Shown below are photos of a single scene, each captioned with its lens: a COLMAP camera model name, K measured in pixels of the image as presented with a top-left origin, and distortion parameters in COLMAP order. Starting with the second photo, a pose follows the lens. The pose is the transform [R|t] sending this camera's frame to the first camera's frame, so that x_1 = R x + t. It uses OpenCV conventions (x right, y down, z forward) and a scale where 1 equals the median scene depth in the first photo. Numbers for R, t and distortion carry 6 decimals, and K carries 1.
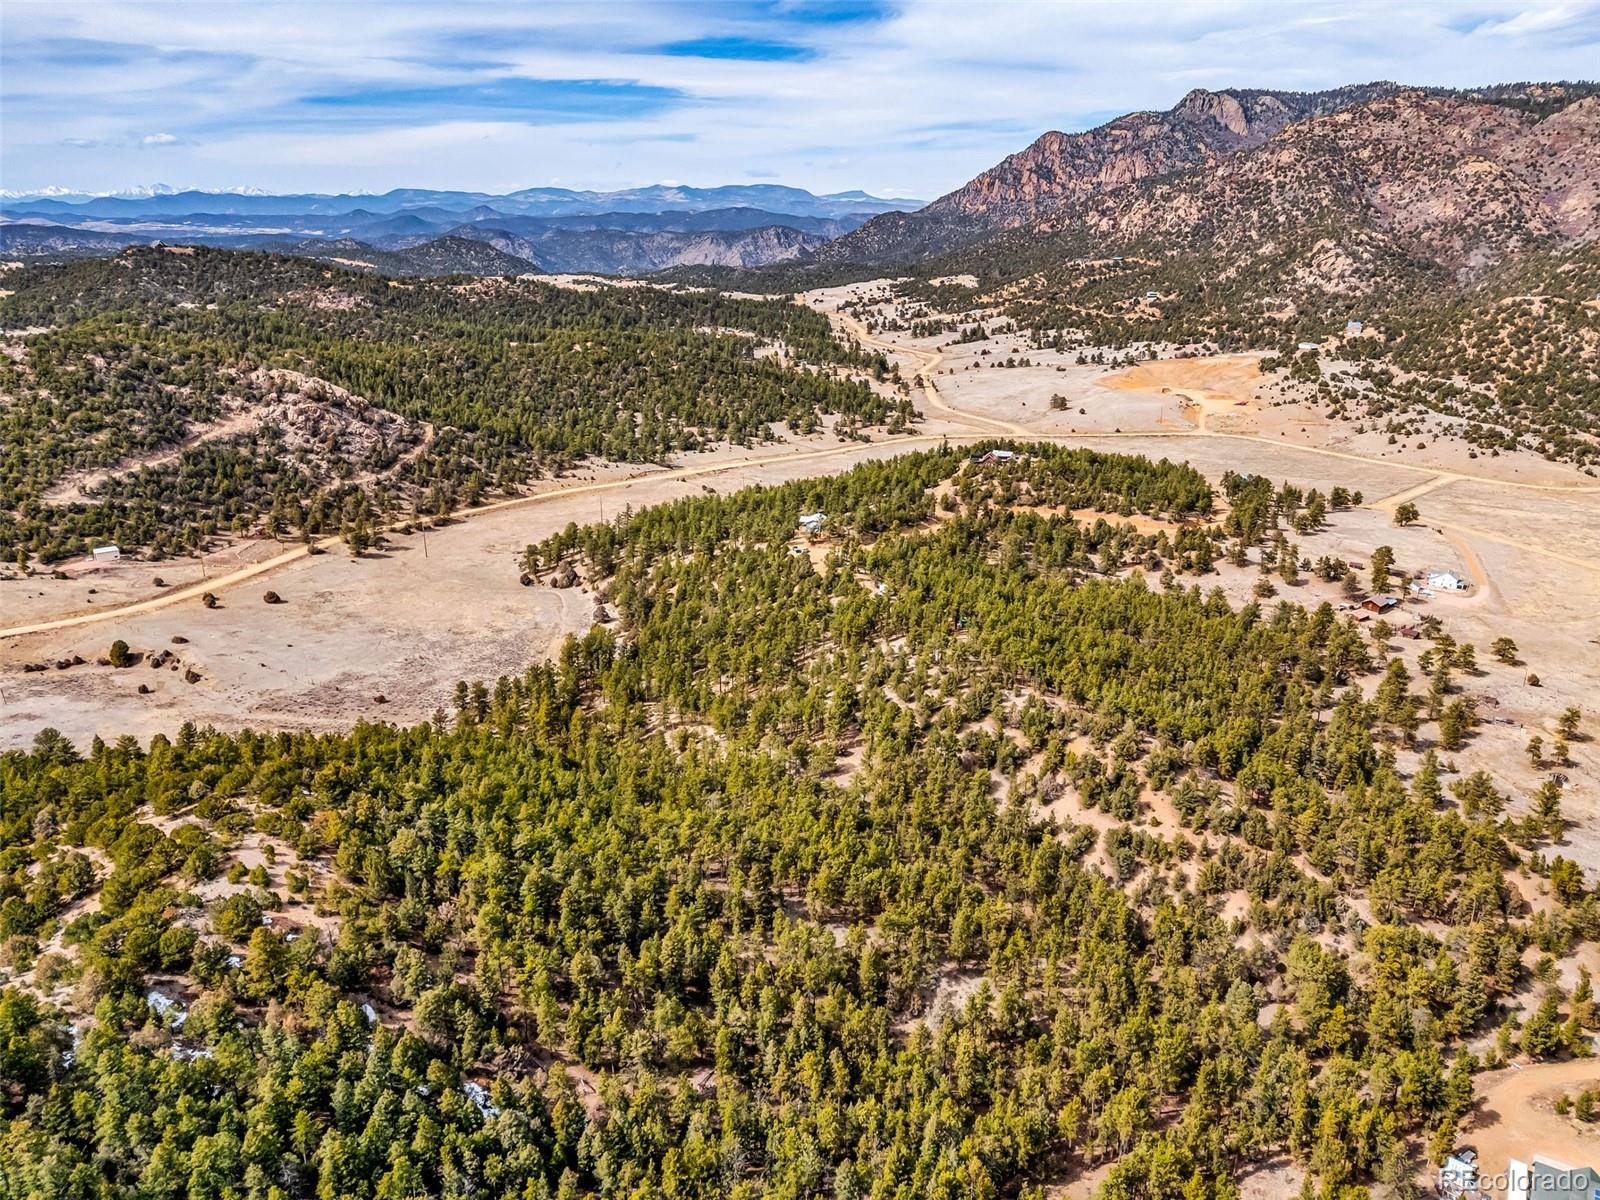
lens RADIAL K [[1172.5, 0, 787.7], [0, 1172.5, 603.6], [0, 0, 1]] dist [0.070544, -0.057248]
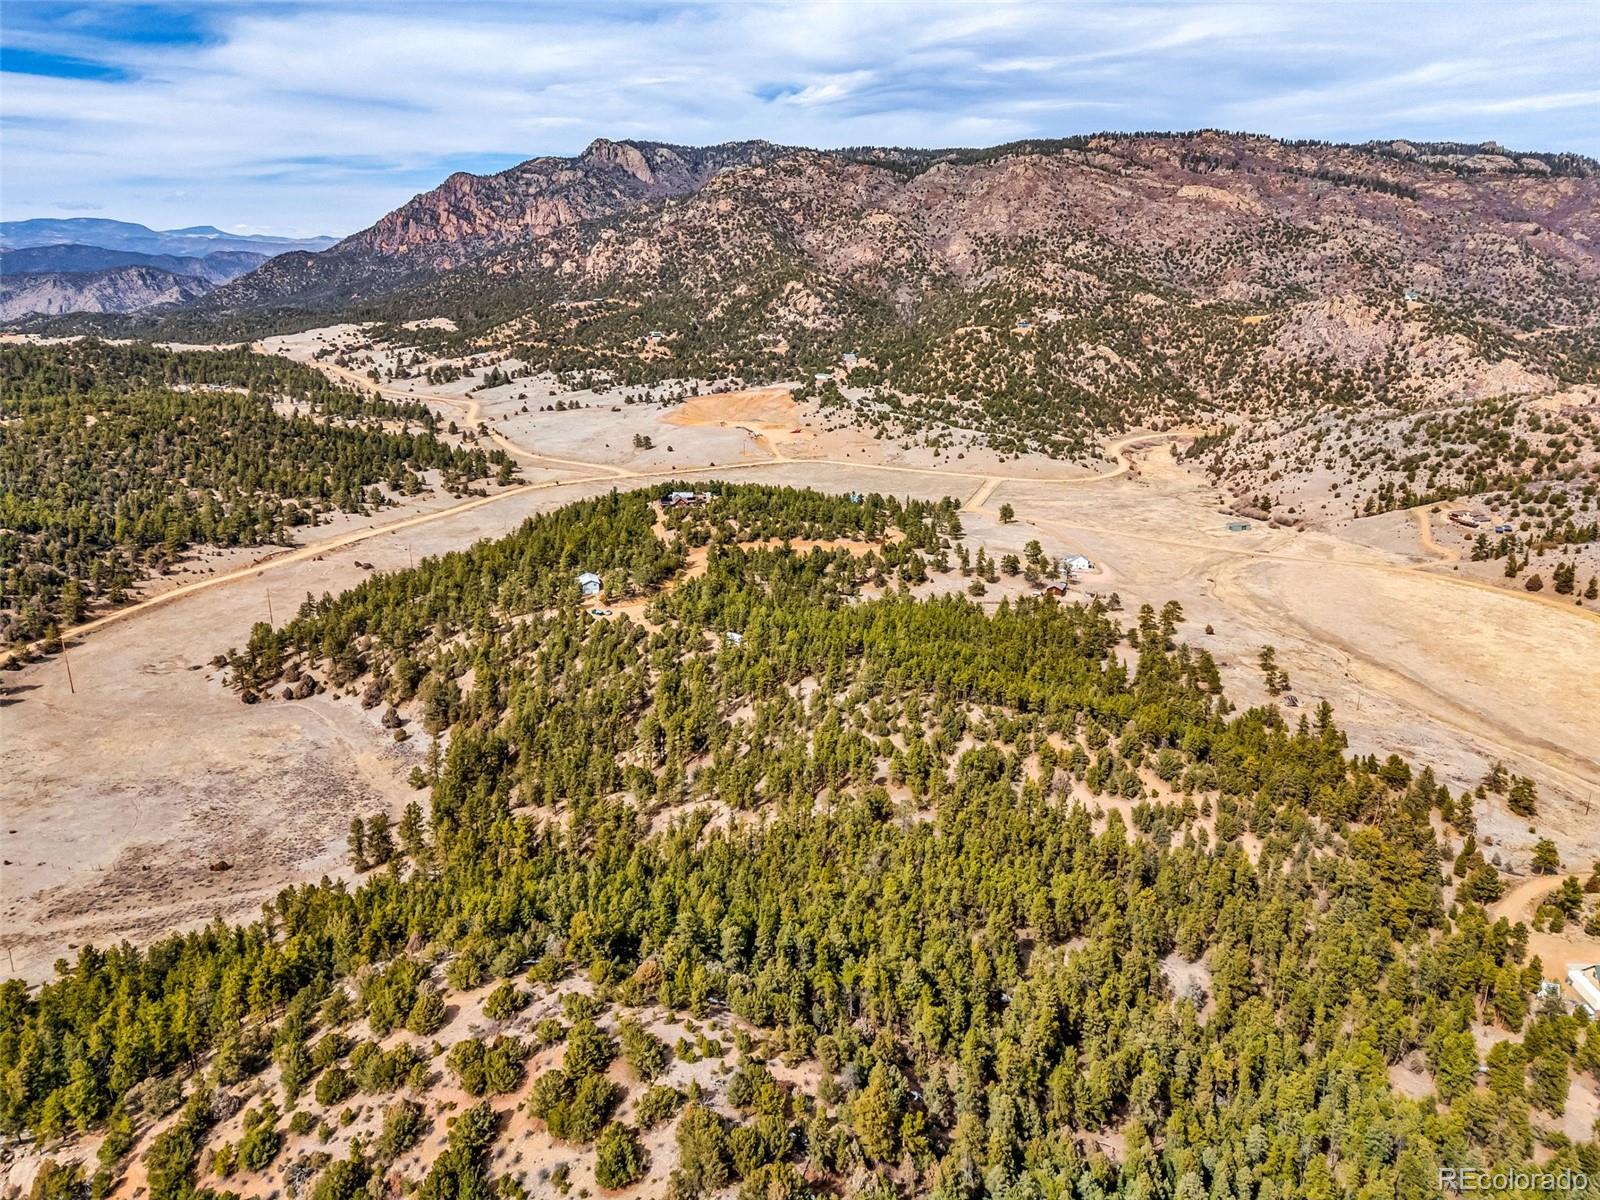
lens RADIAL K [[1172.5, 0, 798.8], [0, 1172.5, 614.5], [0, 0, 1]] dist [0.070544, -0.057248]
pose [[0.879004, -0.145276, 0.454144, -0.112900], [0.155205, 0.987760, 0.015572, -0.013602], [-0.450847, 0.056797, 0.890792, 0.028436]]
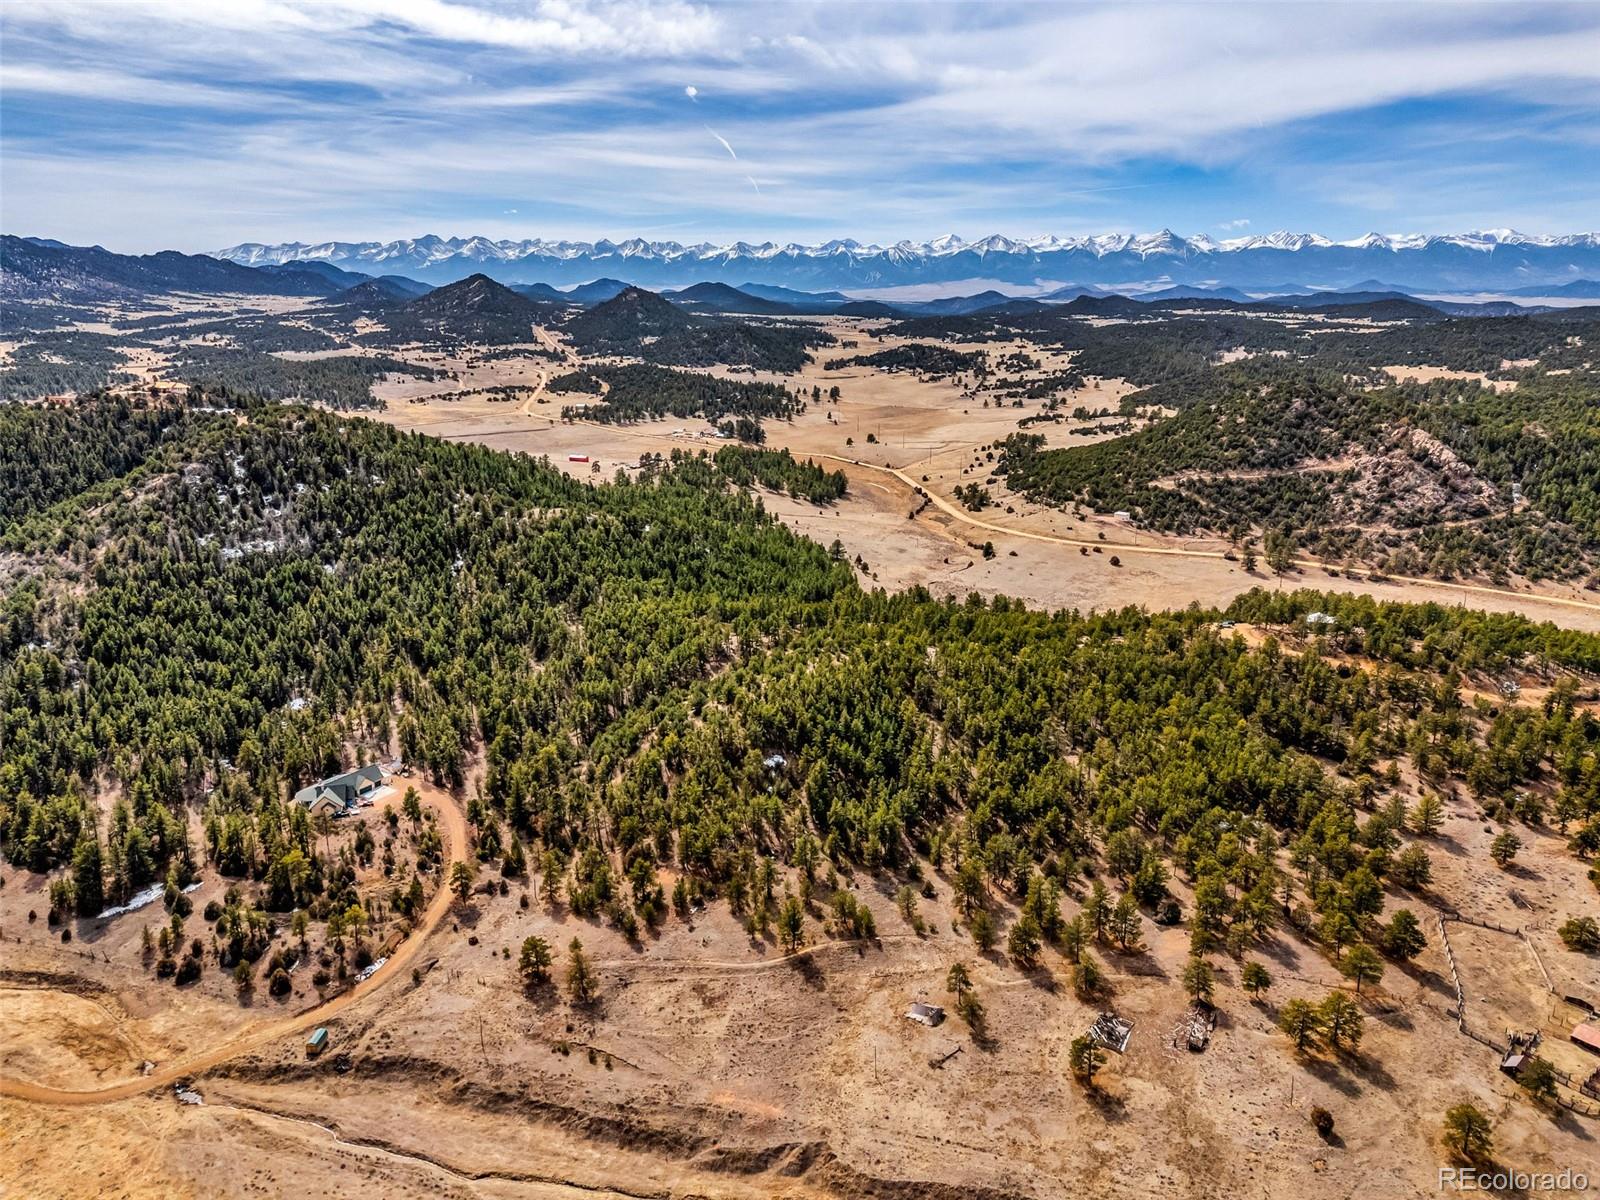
lens RADIAL K [[1172.5, 0, 787.2], [0, 1172.5, 638.2], [0, 0, 1]] dist [0.070544, -0.057248]
pose [[-0.012876, 0.285419, -0.958316, 0.396945], [-0.316971, 0.907803, 0.274633, -0.077128], [0.948348, 0.307295, 0.078780, 0.228446]]
